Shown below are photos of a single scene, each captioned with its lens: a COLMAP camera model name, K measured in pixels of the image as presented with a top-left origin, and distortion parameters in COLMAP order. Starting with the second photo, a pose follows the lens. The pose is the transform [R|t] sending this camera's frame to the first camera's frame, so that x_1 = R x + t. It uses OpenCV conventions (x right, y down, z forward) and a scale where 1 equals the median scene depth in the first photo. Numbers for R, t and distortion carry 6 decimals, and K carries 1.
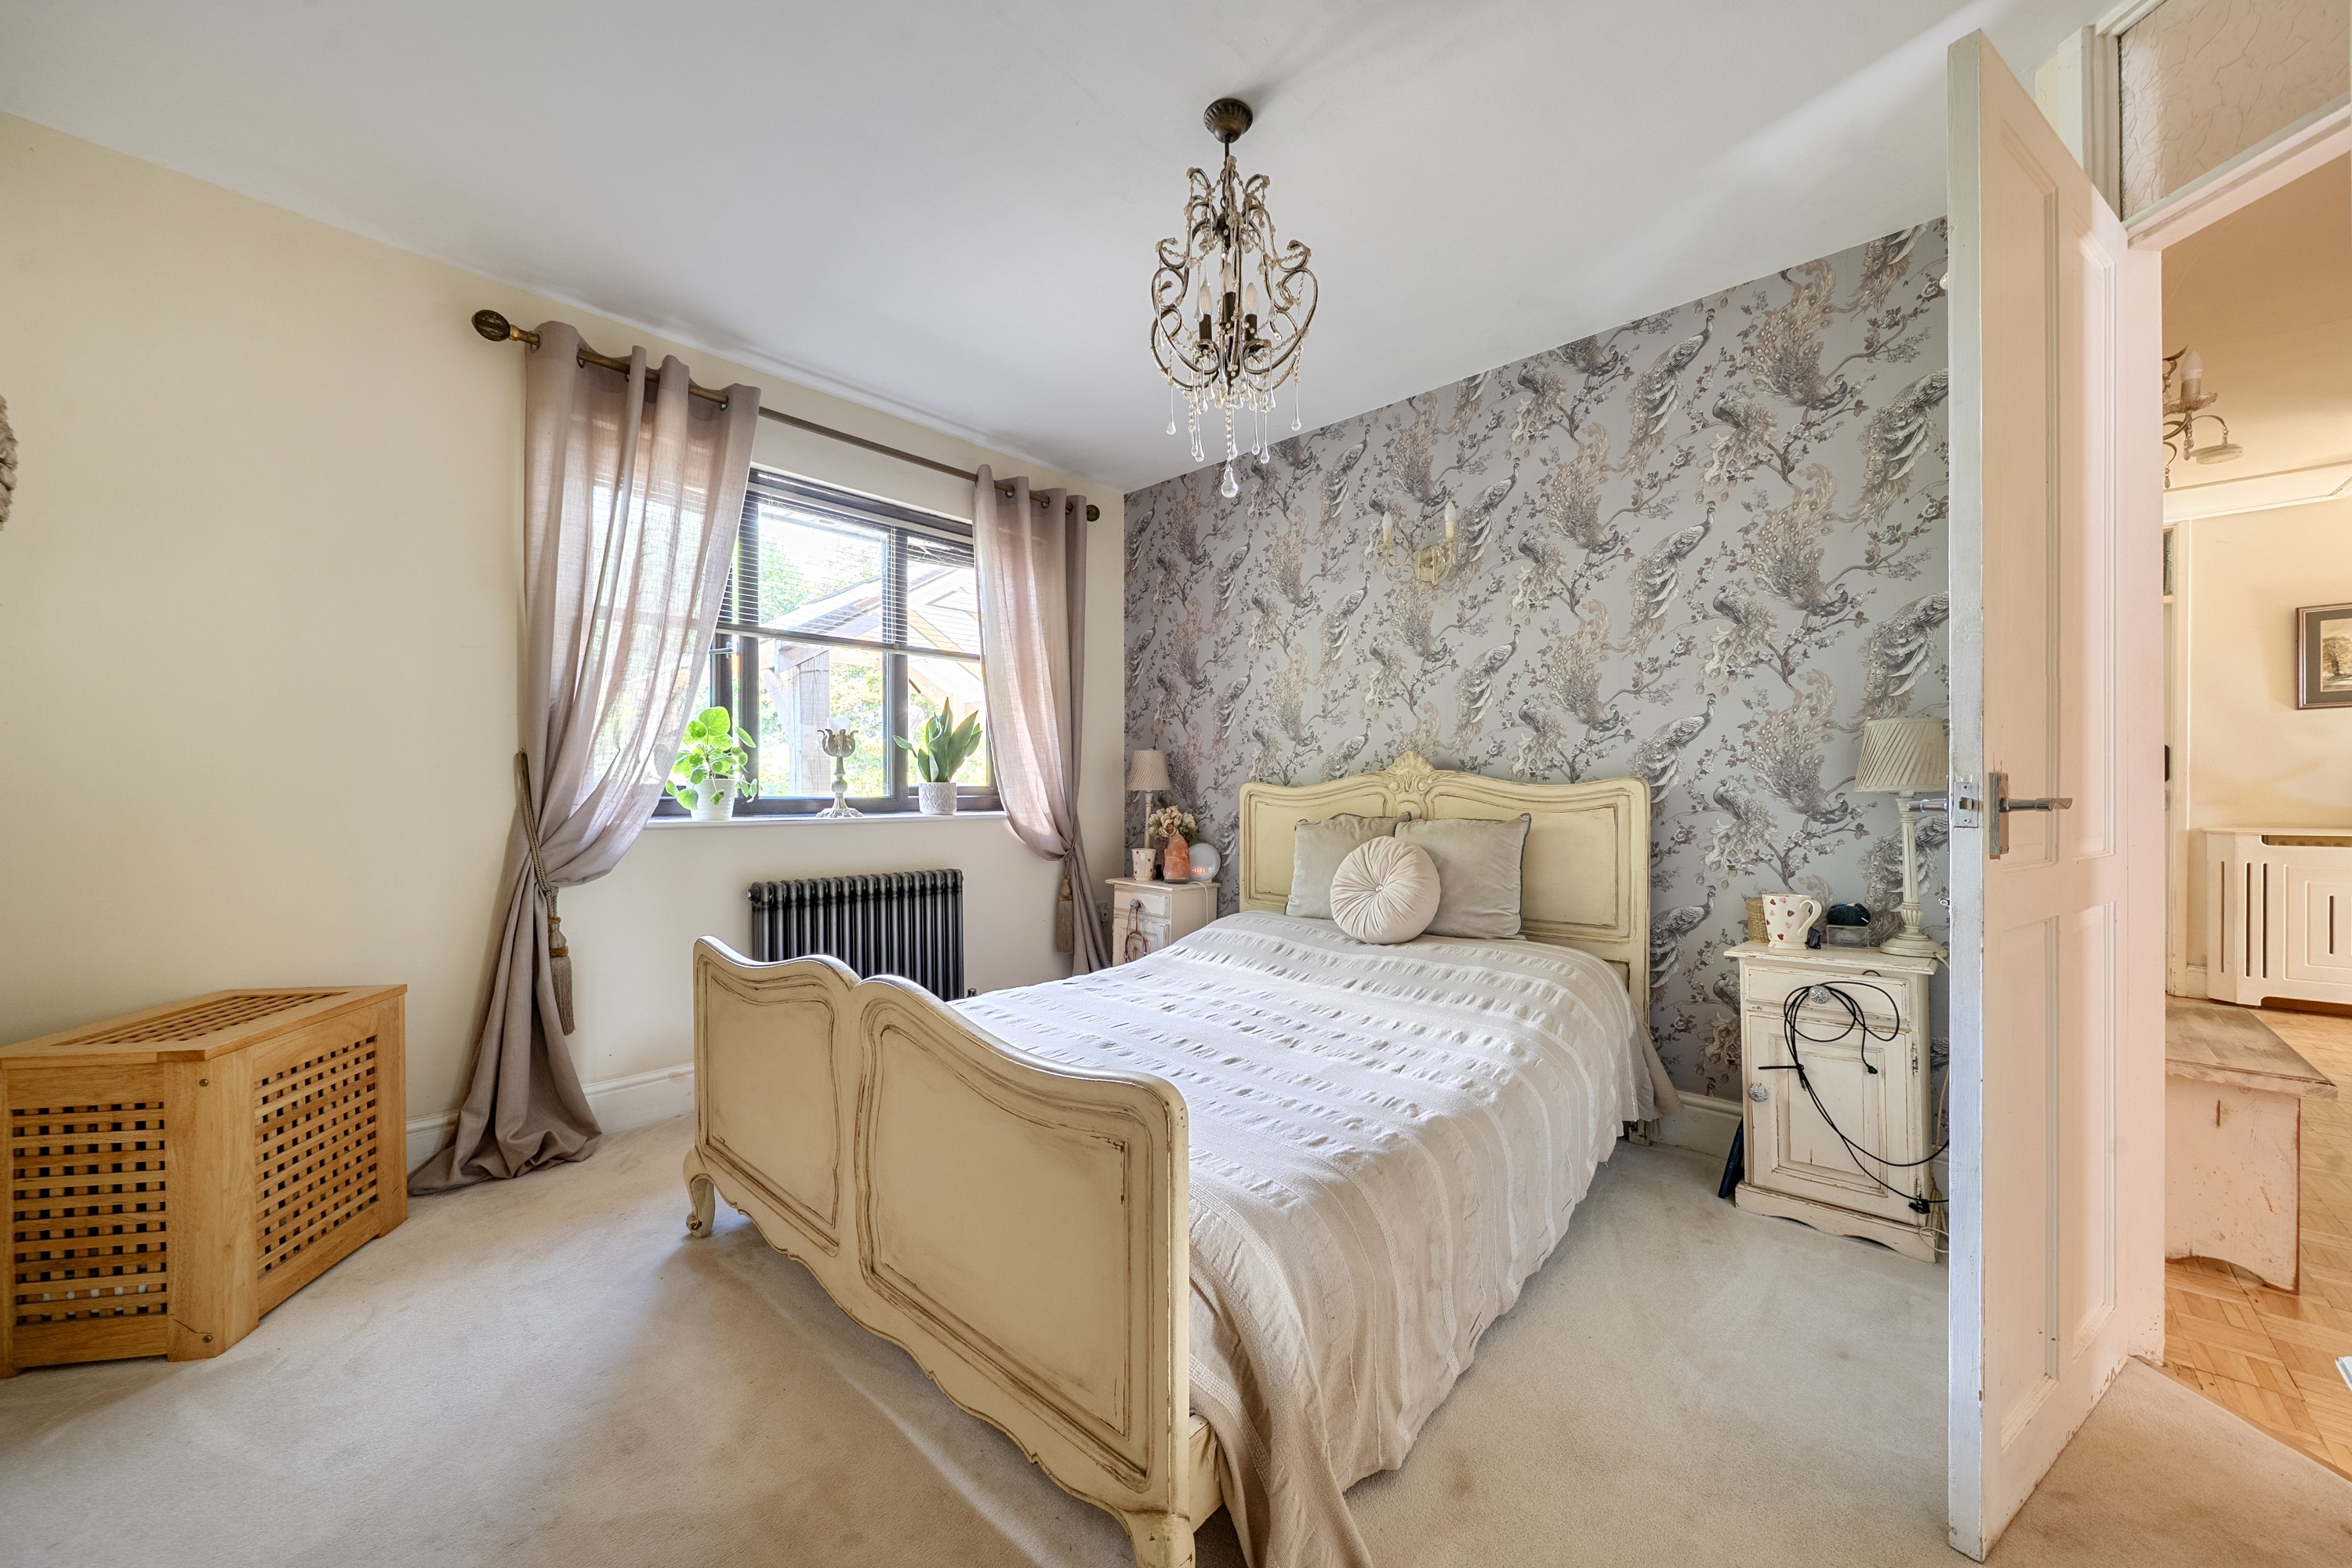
lens RADIAL K [[863.1, 0, 1184.8], [0, 863.1, 798.8], [0, 0, 1]] dist [-0.002406, -0.000033]
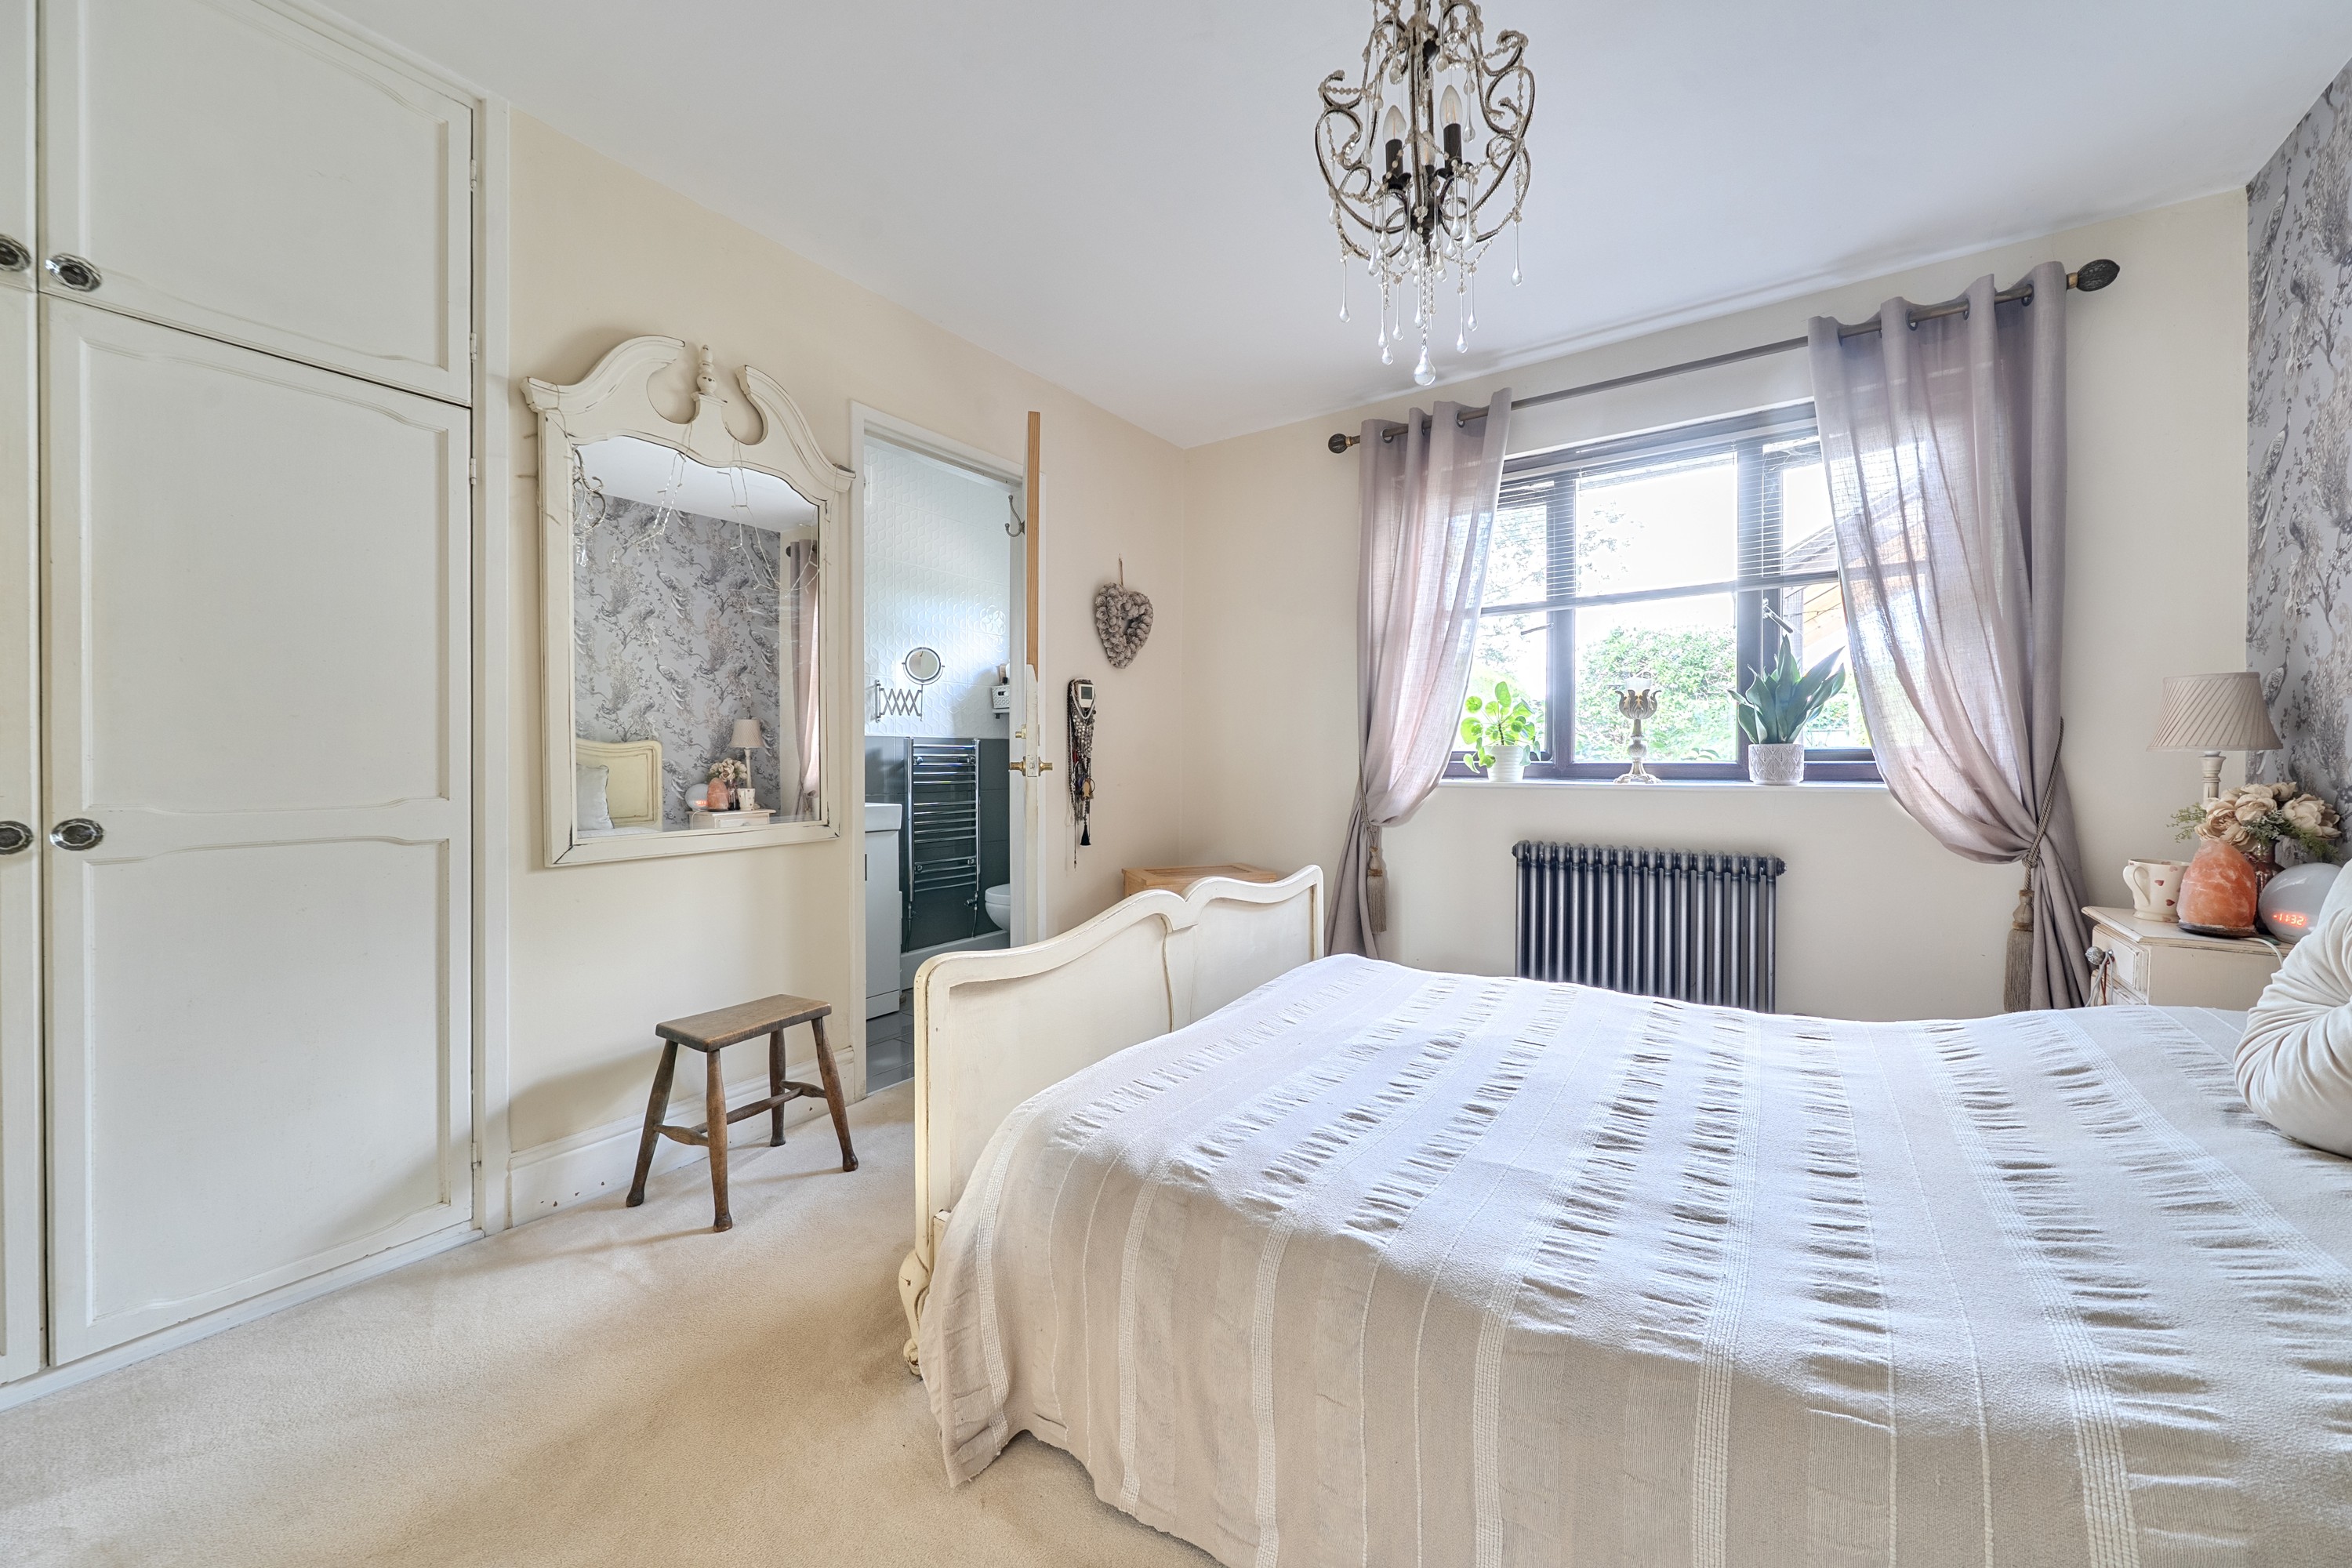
lens RADIAL K [[863.1, 0, 1183.7], [0, 863.1, 760.7], [0, 0, 1]] dist [-0.002406, -0.000033]
pose [[0.148143, 0.002307, -0.988963, 0.520782], [-0.007031, 0.999974, 0.001279, -0.001023], [0.988941, 0.006763, 0.148155, 0.428885]]
